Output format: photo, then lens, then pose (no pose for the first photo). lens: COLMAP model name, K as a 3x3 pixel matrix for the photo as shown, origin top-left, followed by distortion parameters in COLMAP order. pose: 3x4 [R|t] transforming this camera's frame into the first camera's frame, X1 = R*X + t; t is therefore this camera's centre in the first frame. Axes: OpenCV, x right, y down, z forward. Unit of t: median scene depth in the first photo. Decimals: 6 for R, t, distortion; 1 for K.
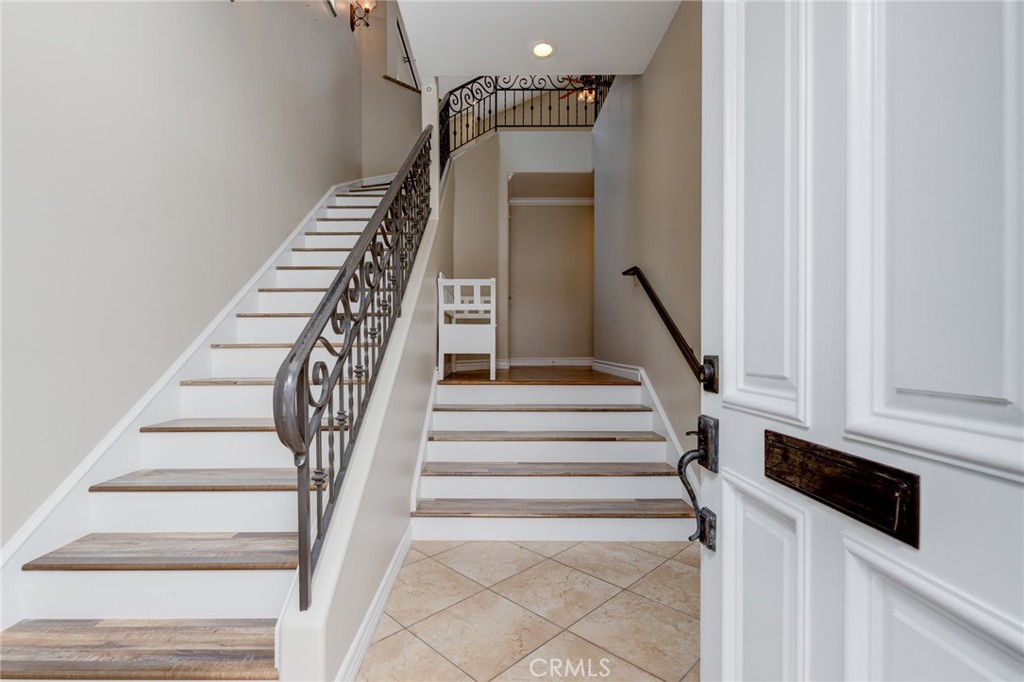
lens RADIAL K [[476.6, 0, 505.0], [0, 476.6, 346.5], [0, 0, 1]] dist [0.005941, -0.001275]
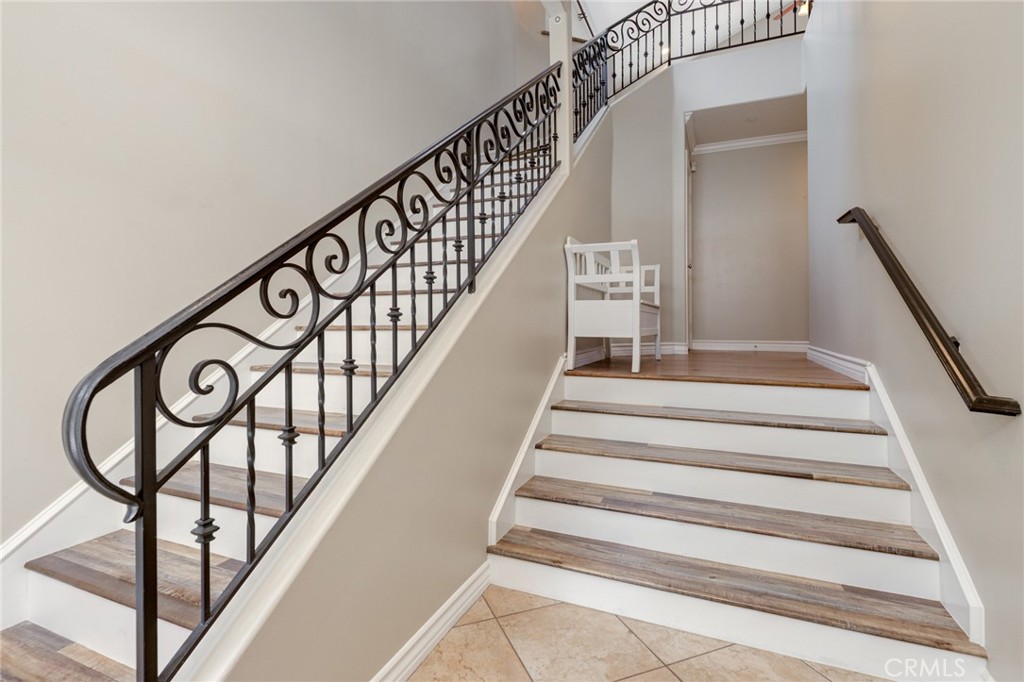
lens RADIAL K [[476.6, 0, 534.6], [0, 476.6, 310.2], [0, 0, 1]] dist [0.005941, -0.001275]
pose [[0.918472, -0.006358, -0.395435, 0.128244], [-0.004441, 0.999642, -0.026389, -0.008741], [0.395461, 0.025994, 0.918115, 0.229348]]
